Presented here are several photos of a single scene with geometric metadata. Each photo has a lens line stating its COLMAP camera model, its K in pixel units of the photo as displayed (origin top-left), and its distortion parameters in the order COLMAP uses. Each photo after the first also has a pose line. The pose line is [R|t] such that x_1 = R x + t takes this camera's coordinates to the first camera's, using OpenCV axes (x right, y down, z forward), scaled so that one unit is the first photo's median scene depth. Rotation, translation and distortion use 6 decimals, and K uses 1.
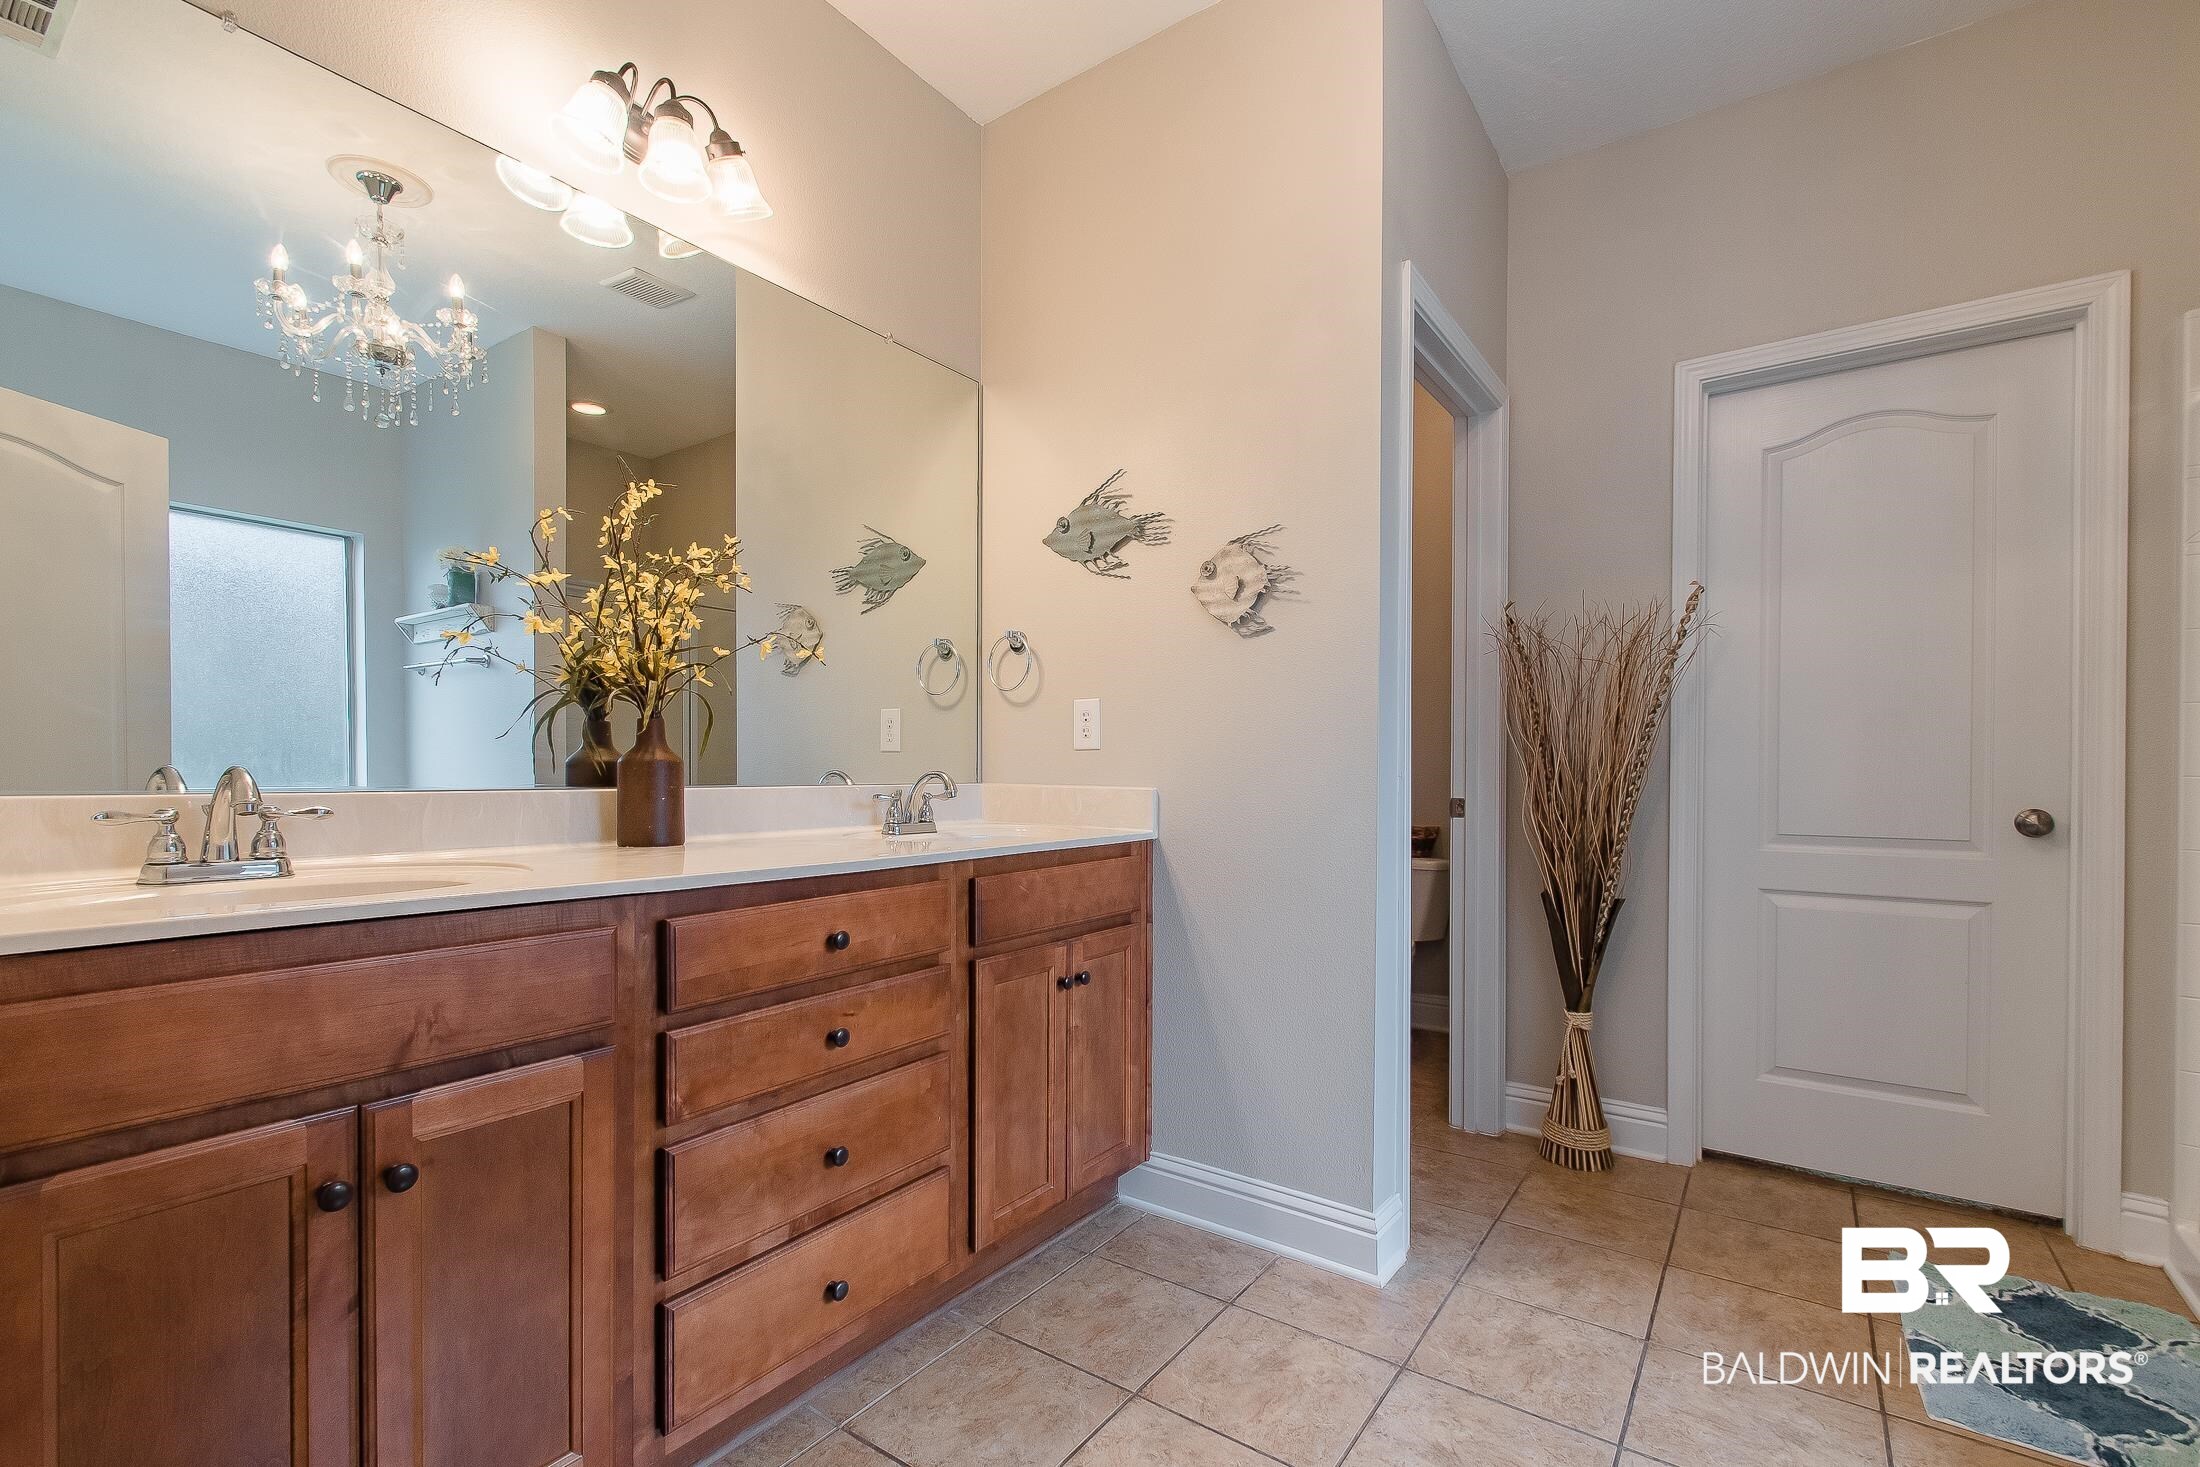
lens RADIAL K [[969.2, 0, 1095.6], [0, 969.2, 780.2], [0, 0, 1]] dist [0.000713, -0.000830]
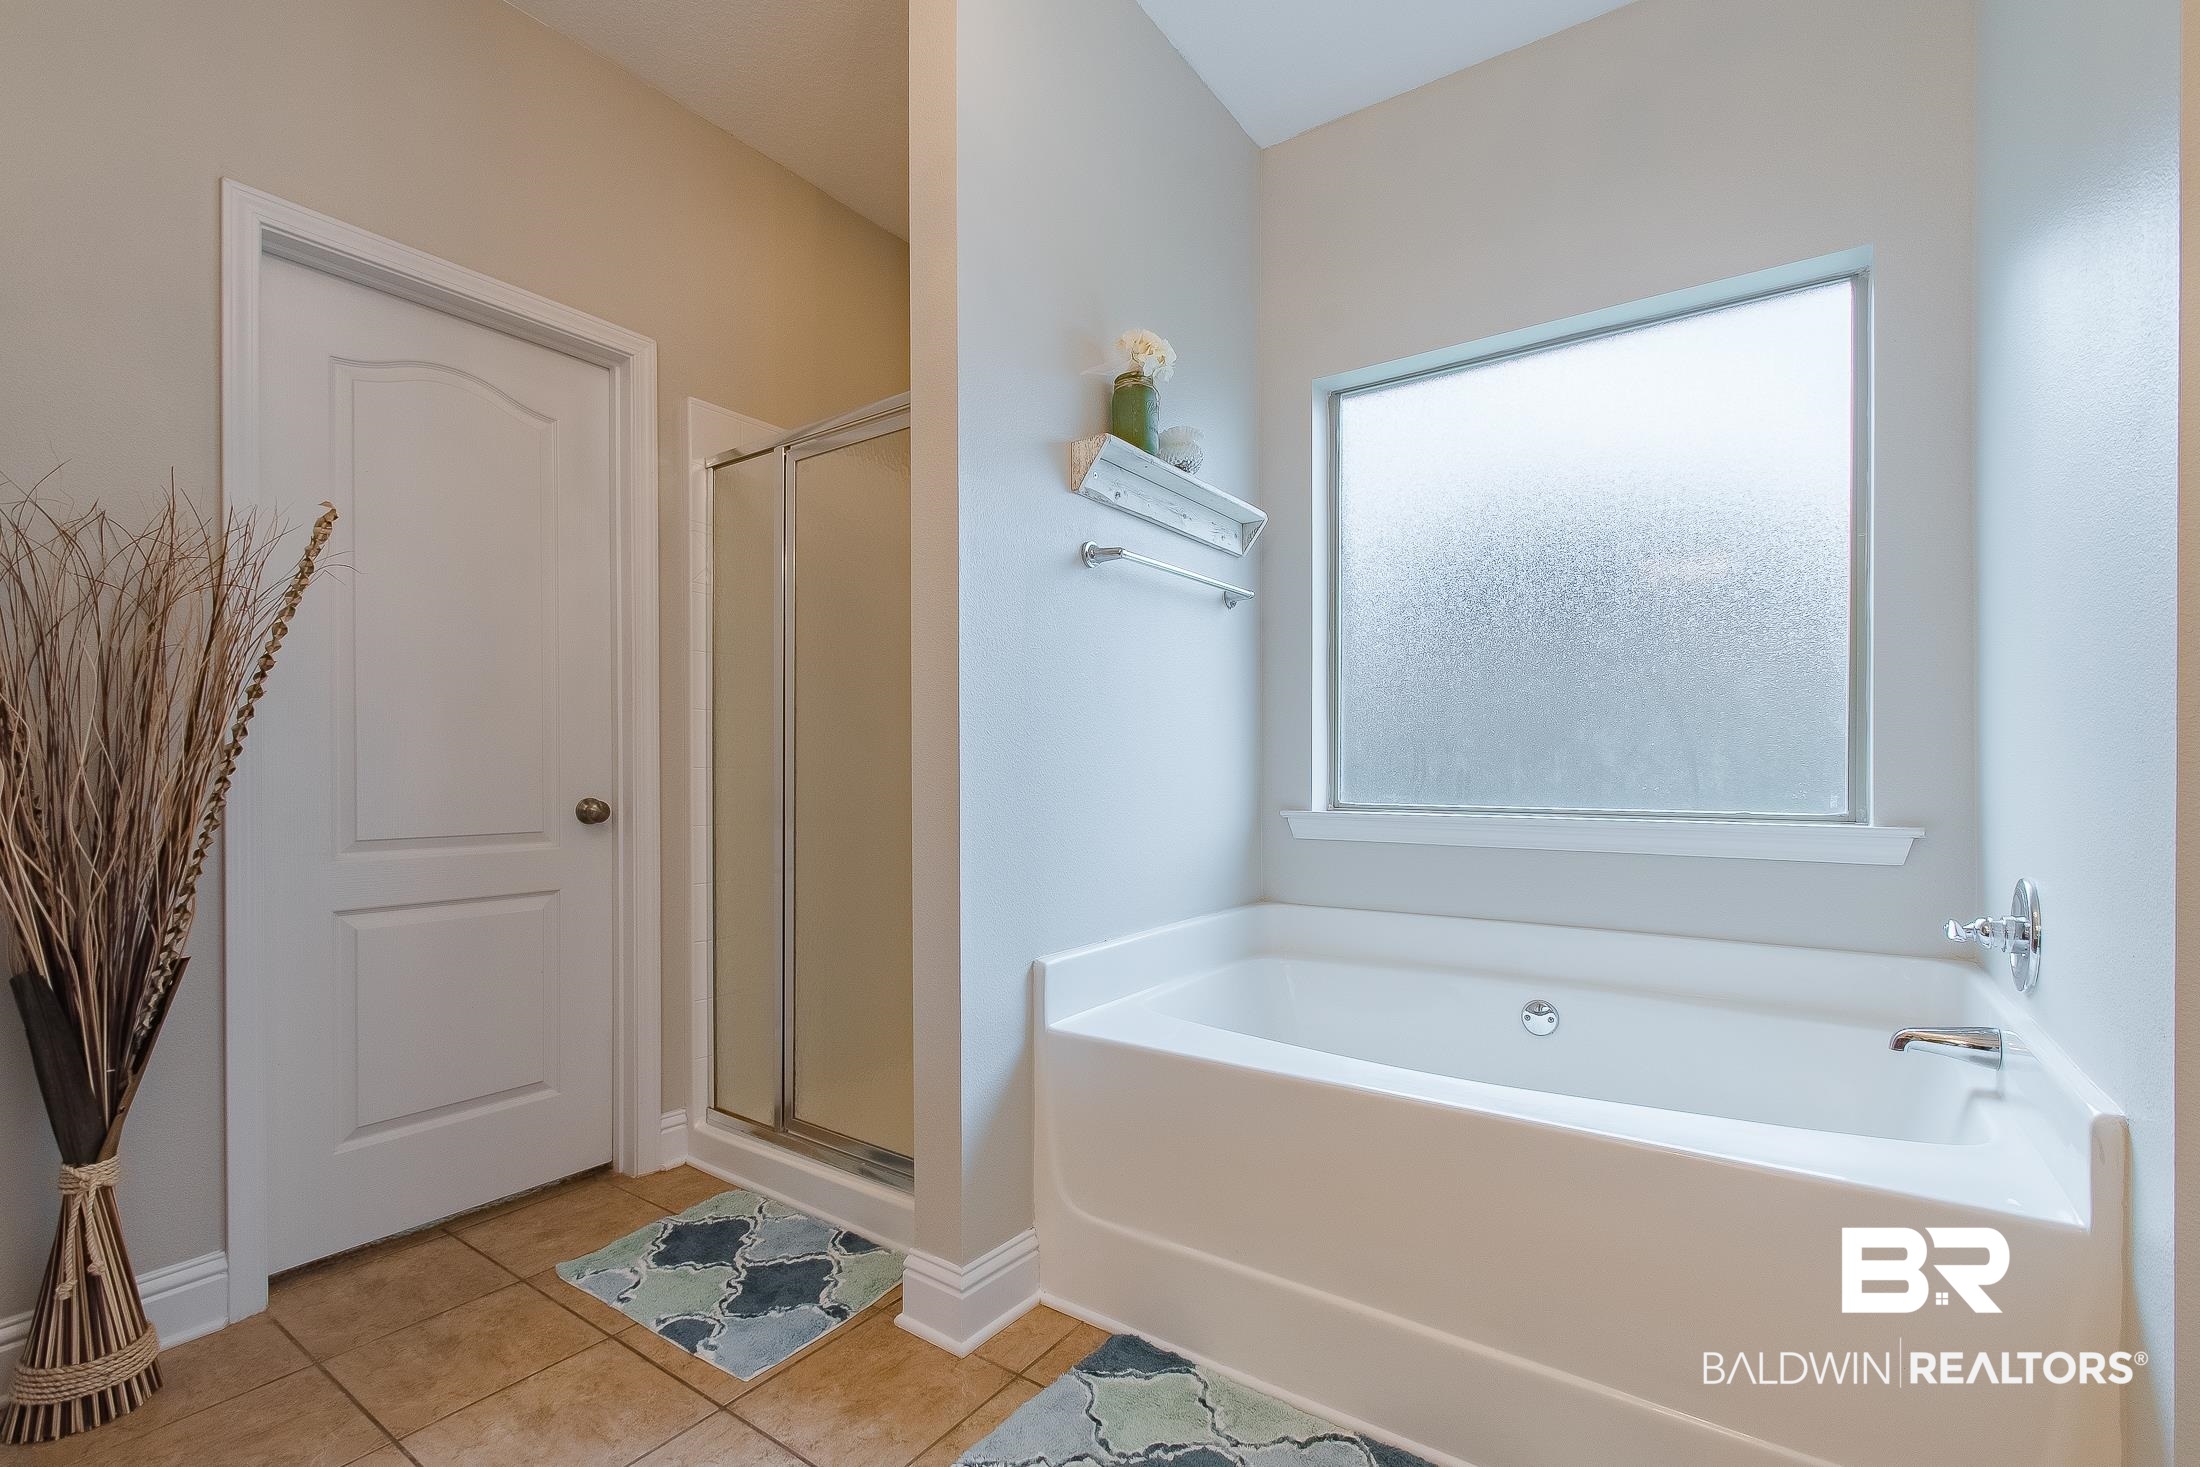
lens RADIAL K [[958.4, 0, 1097.0], [0, 958.4, 779.9], [0, 0, 1]] dist [0.001893, -0.000397]
pose [[-0.002954, -0.011096, 0.999934, -0.104609], [0.013801, 0.999843, 0.011136, 0.004342], [-0.999900, 0.013833, -0.002800, 0.400703]]
